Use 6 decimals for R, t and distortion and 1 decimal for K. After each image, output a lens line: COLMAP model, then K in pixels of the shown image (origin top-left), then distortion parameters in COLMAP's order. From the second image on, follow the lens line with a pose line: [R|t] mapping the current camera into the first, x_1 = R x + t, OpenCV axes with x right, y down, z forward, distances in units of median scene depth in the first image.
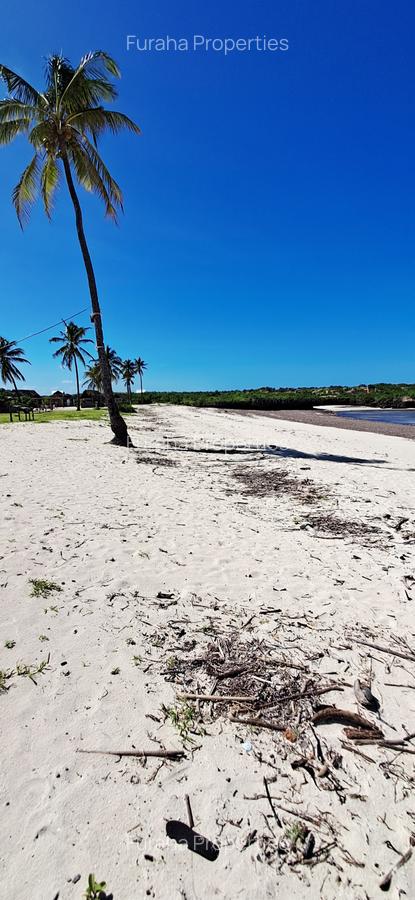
lens RADIAL K [[404.2, 0, 210.1], [0, 404.2, 449.0], [0, 0, 1]] dist [-0.000597, 0.011318]
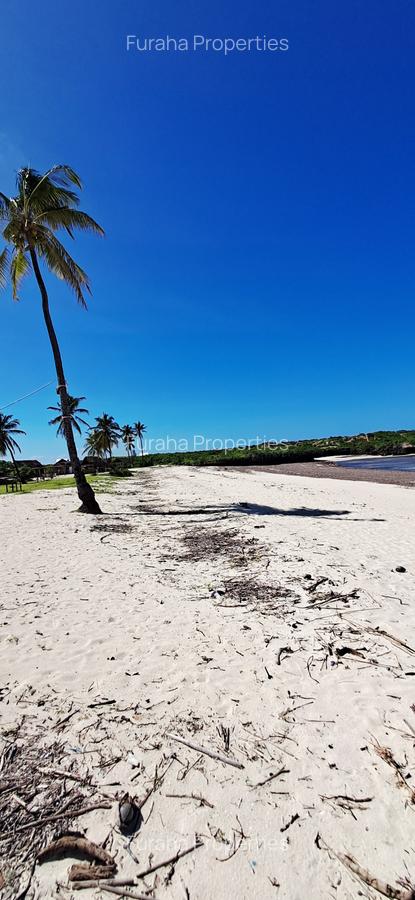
lens RADIAL K [[404.9, 0, 207.5], [0, 404.9, 450.0], [0, 0, 1]] dist [0.002770, 0.006485]
pose [[0.997930, -0.063817, -0.007963, 0.254020], [0.062054, 0.987999, -0.141447, -0.006892], [0.016894, 0.140660, 0.989914, 0.019718]]
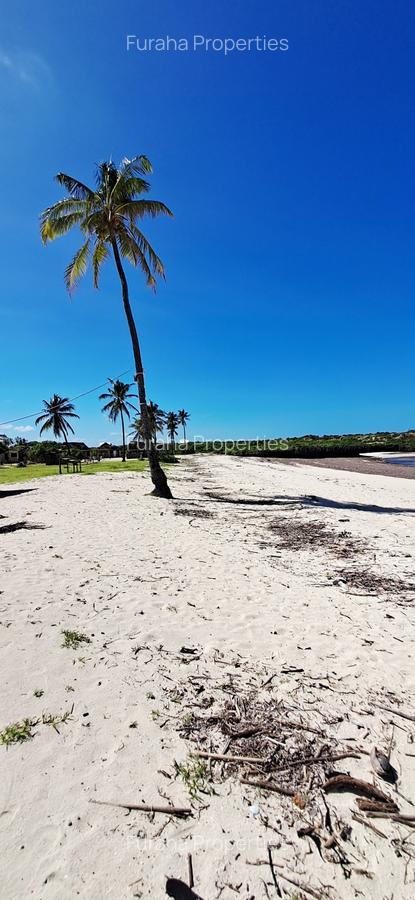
lens RADIAL K [[405.8, 0, 210.8], [0, 405.8, 446.7], [0, 0, 1]] dist [0.003044, 0.008042]
pose [[0.994589, -0.018086, -0.102302, 0.037049], [0.005012, 0.991936, -0.126642, -0.010610], [0.103768, 0.125444, 0.986659, -0.043559]]
